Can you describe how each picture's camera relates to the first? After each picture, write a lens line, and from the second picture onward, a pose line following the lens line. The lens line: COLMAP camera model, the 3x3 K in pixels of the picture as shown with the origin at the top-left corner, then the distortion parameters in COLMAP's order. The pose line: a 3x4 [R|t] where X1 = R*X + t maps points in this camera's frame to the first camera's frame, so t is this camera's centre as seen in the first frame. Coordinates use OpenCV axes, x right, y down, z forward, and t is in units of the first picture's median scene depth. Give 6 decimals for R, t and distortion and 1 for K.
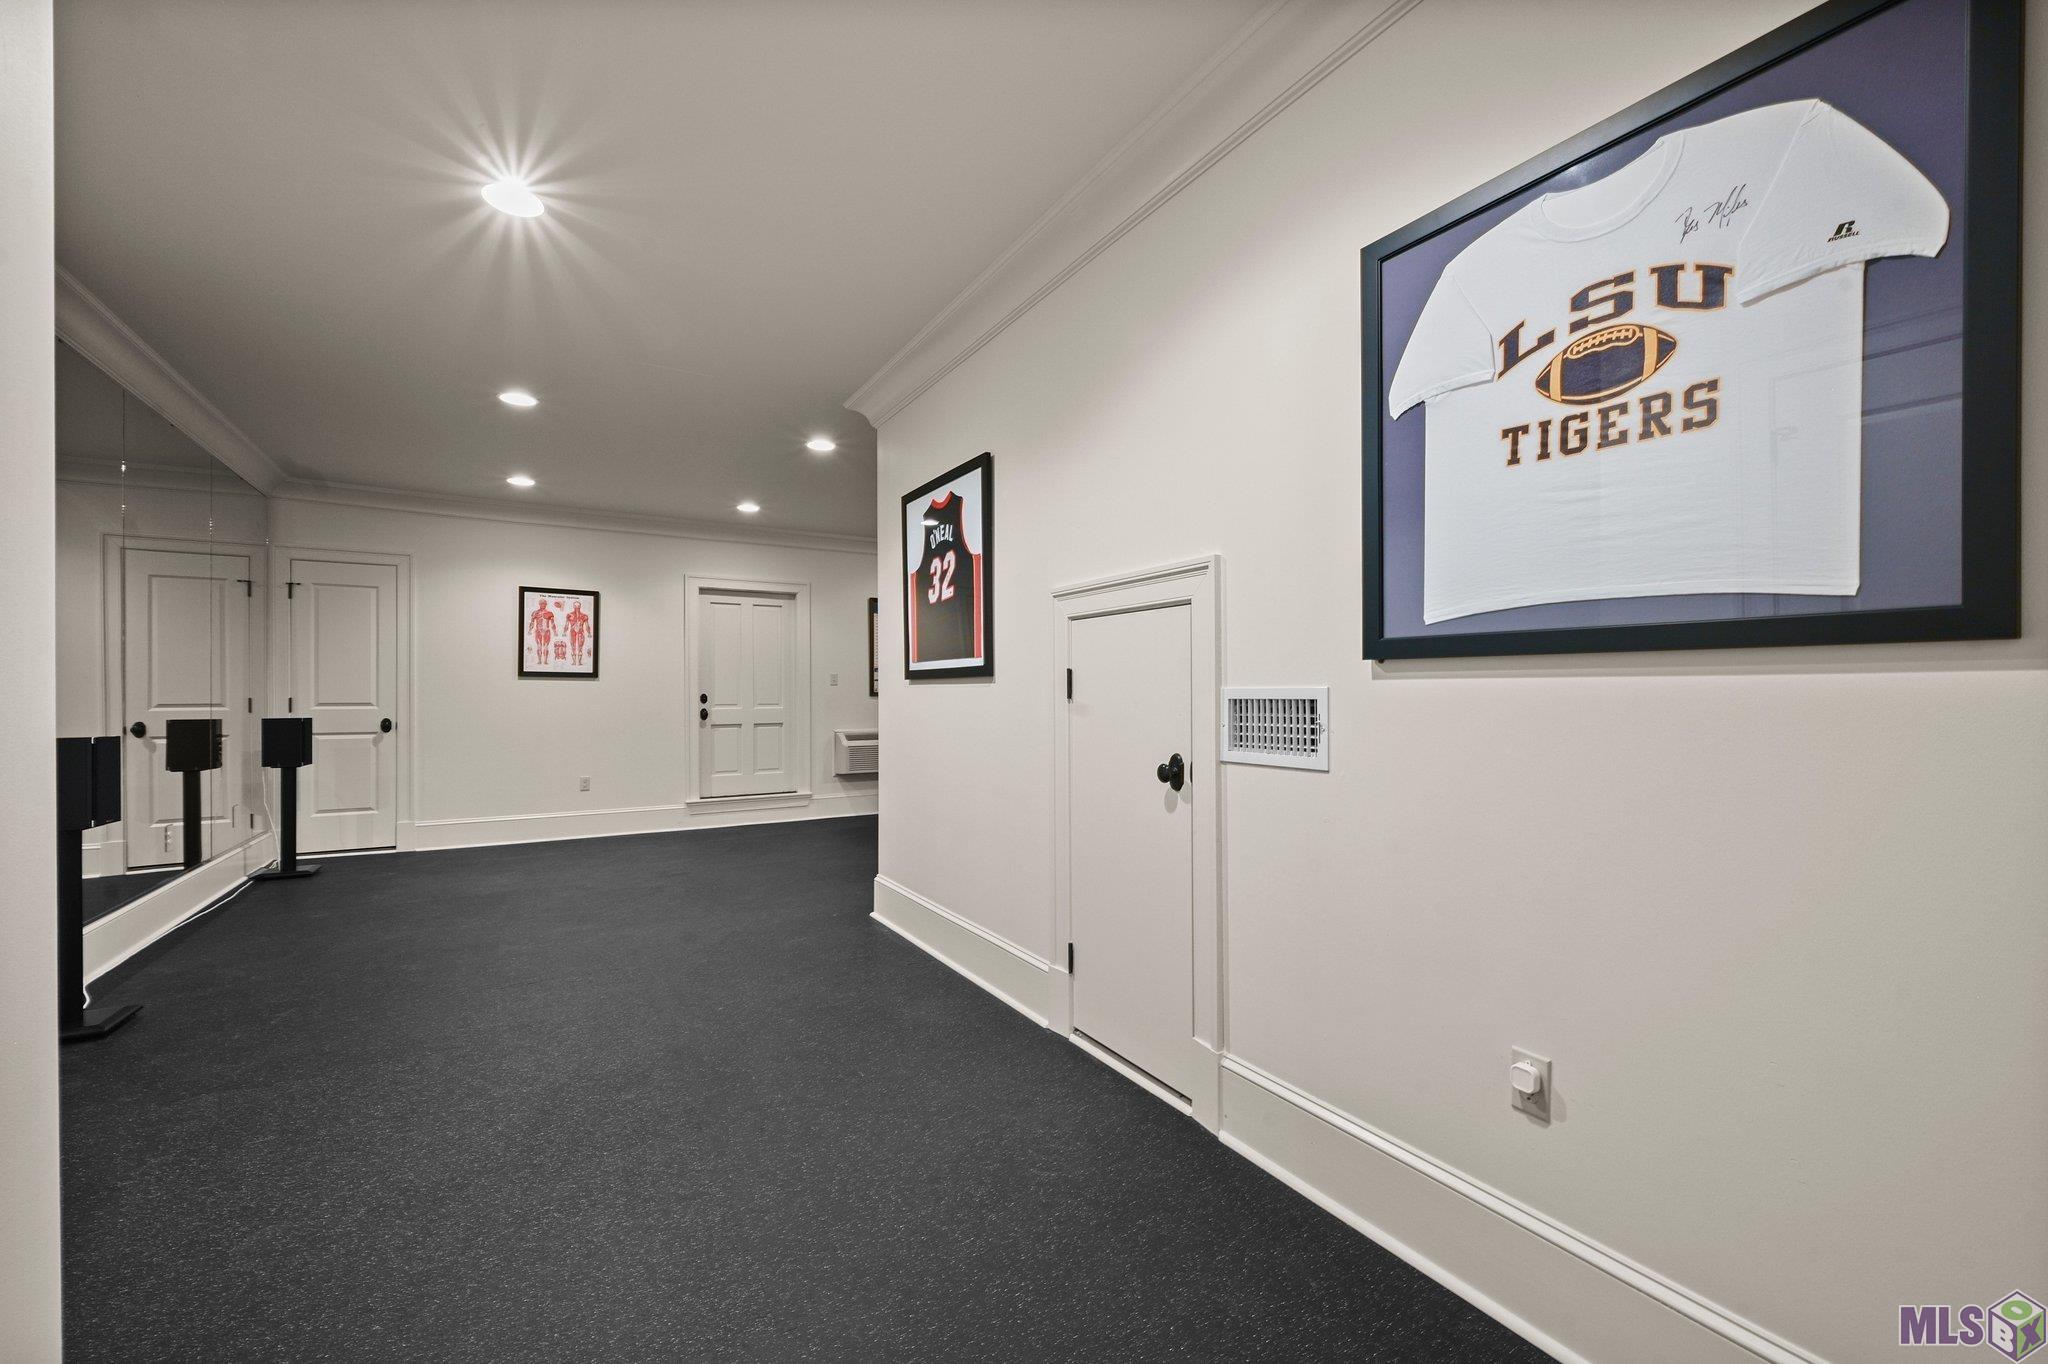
lens RADIAL K [[826.6, 0, 1019.4], [0, 826.6, 690.4], [0, 0, 1]] dist [0.000700, 0.000022]
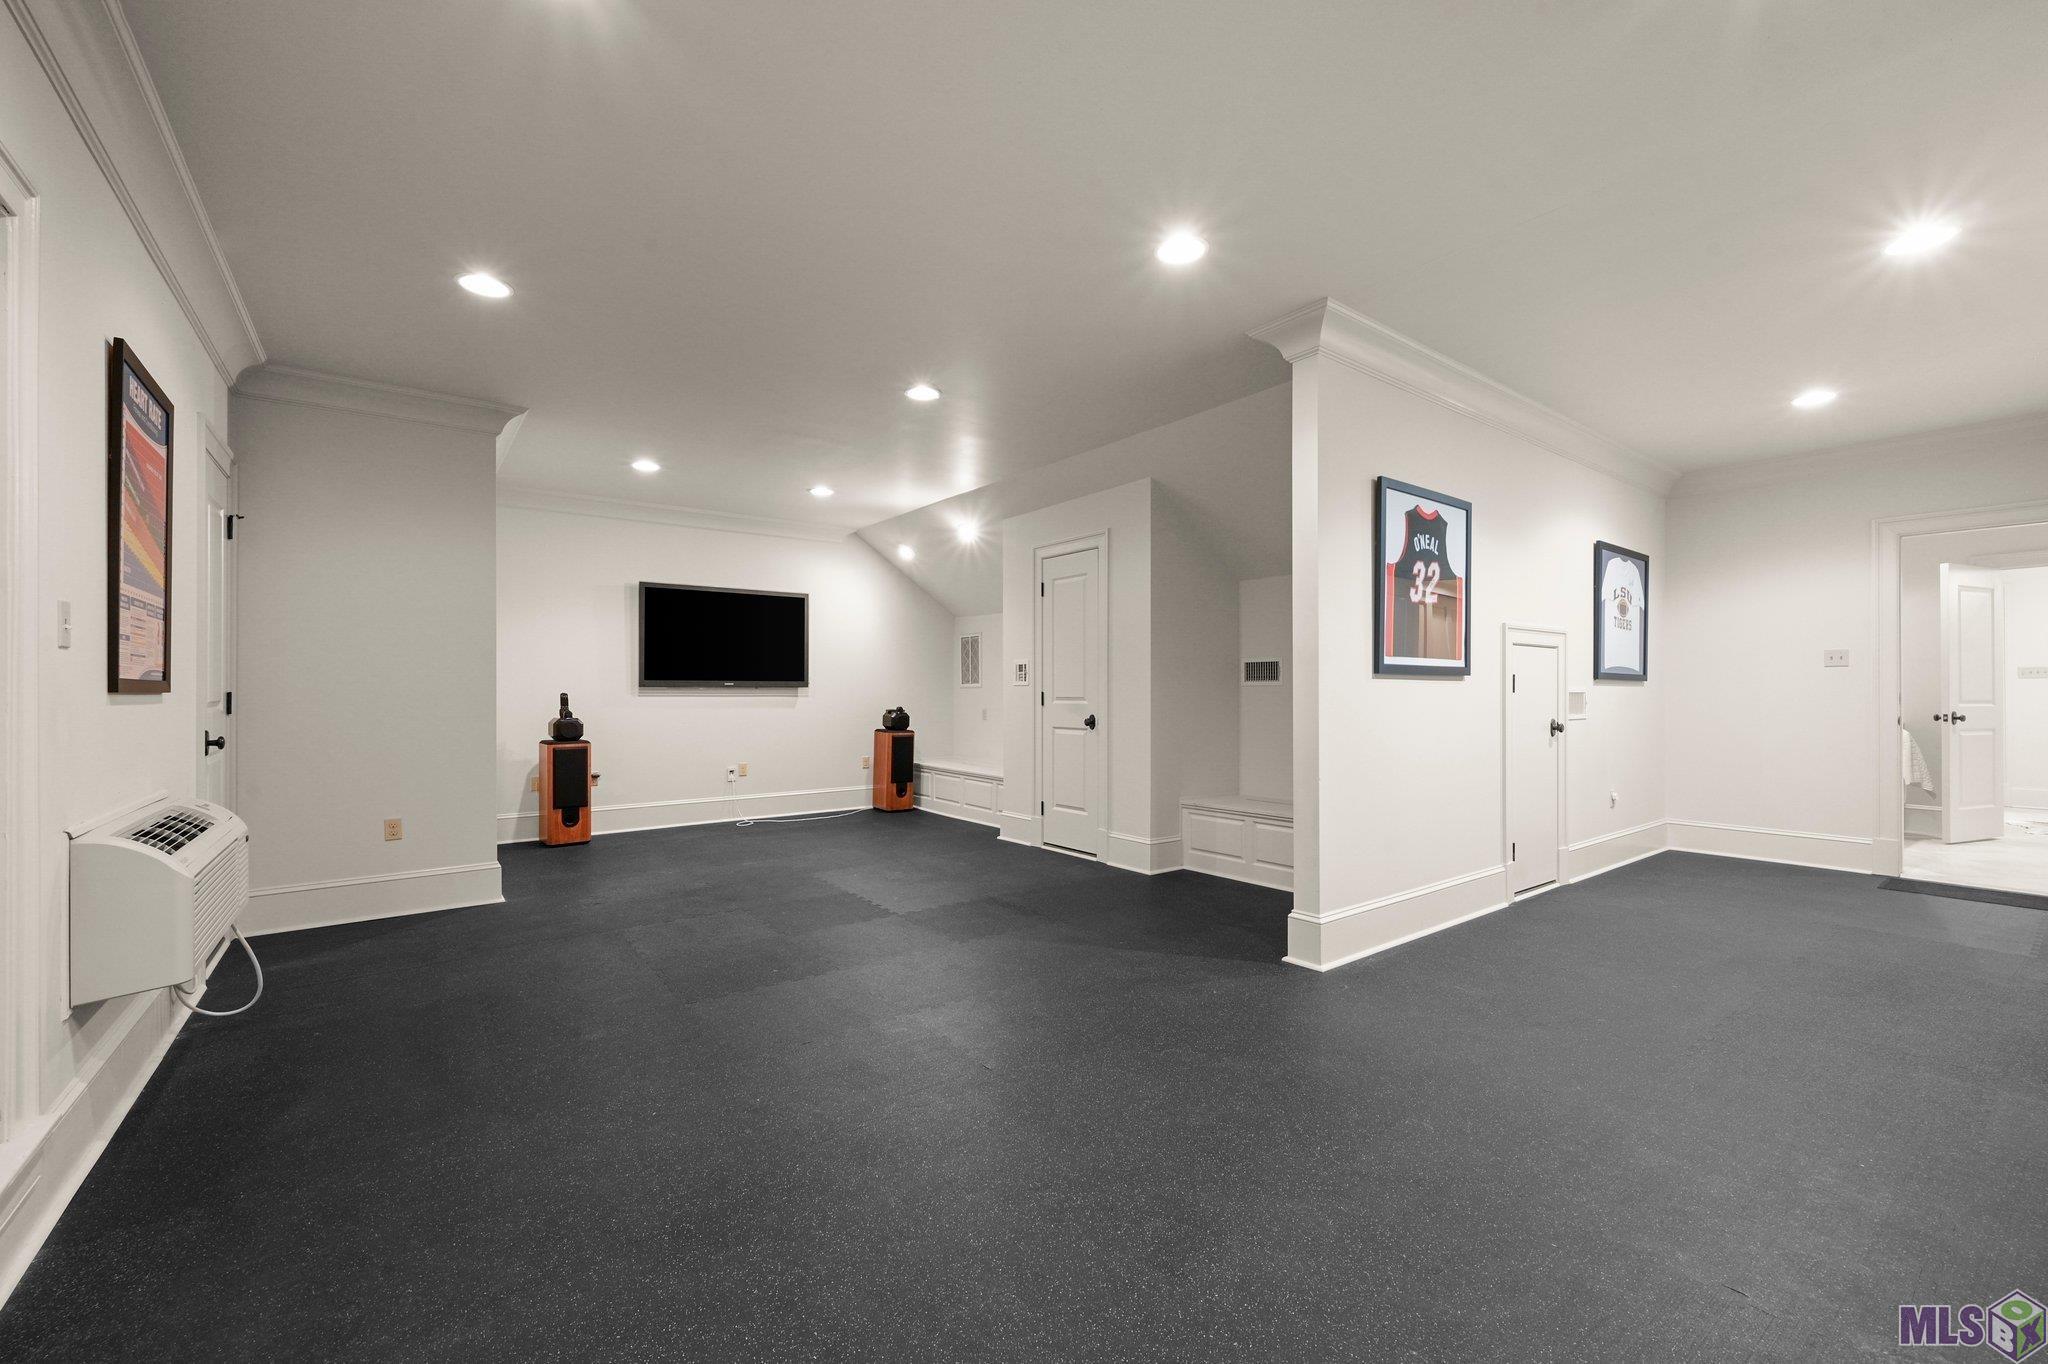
lens RADIAL K [[826.6, 0, 1019.4], [0, 826.6, 690.4], [0, 0, 1]] dist [0.000700, 0.000022]
pose [[-0.102691, 0.002136, 0.994711, -1.139865], [-0.003435, 0.999991, -0.002502, 0.010598], [-0.994707, -0.003674, -0.102683, 1.670264]]
